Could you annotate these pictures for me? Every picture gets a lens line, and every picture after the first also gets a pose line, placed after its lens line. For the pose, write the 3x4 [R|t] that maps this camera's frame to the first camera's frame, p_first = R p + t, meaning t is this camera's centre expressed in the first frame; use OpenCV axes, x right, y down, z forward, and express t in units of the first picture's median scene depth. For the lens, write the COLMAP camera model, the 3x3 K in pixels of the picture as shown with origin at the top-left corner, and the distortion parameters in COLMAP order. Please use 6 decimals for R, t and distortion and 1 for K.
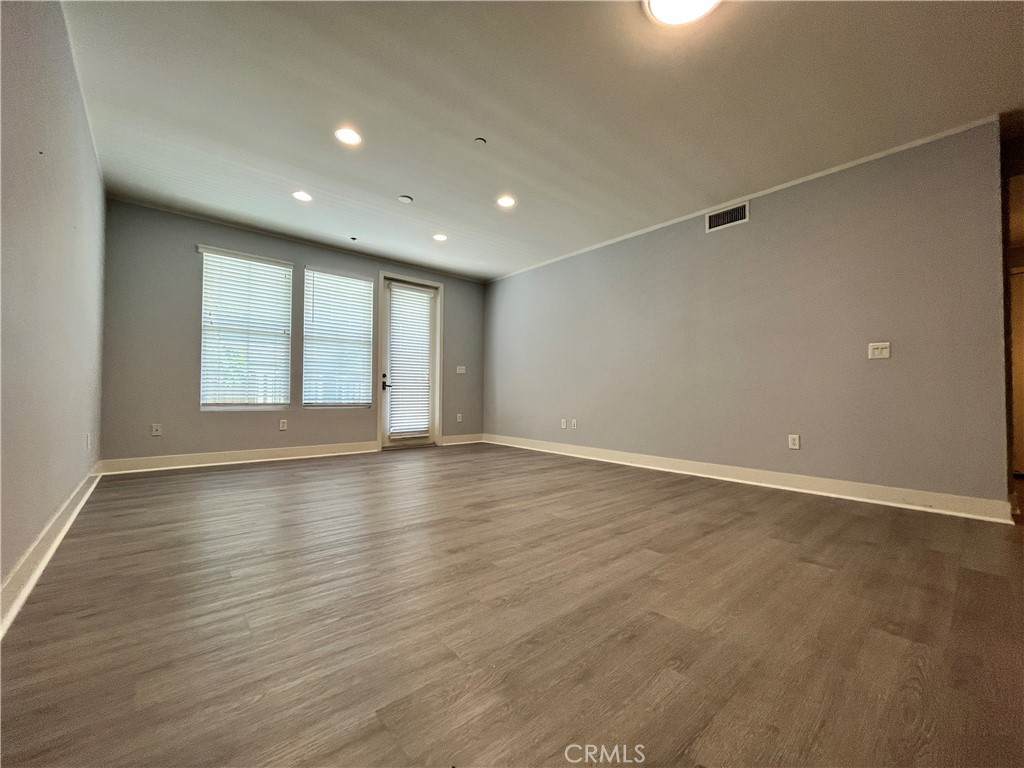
lens RADIAL K [[414.1, 0, 508.6], [0, 414.1, 383.1], [0, 0, 1]] dist [-0.002868, -0.000004]
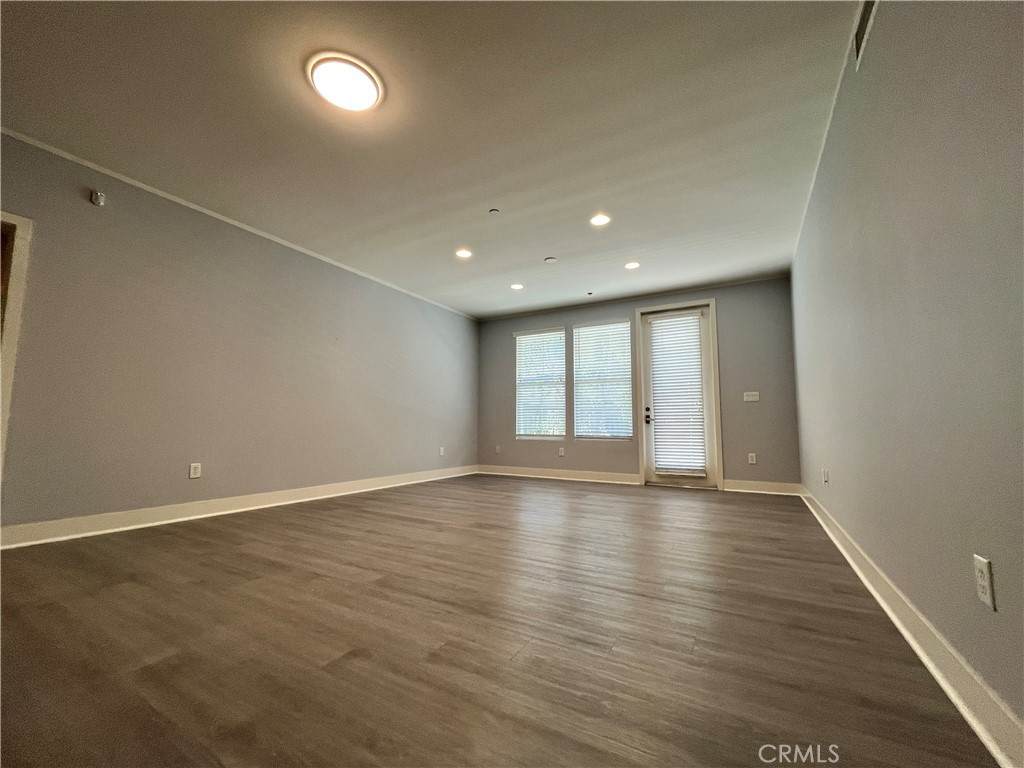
lens RADIAL K [[414.1, 0, 506.5], [0, 414.1, 384.6], [0, 0, 1]] dist [-0.002868, -0.000004]
pose [[0.320002, -0.101870, -0.941924, 0.612036], [0.025752, 0.994770, -0.098836, 0.014345], [0.947067, 0.007371, 0.320952, 0.400550]]
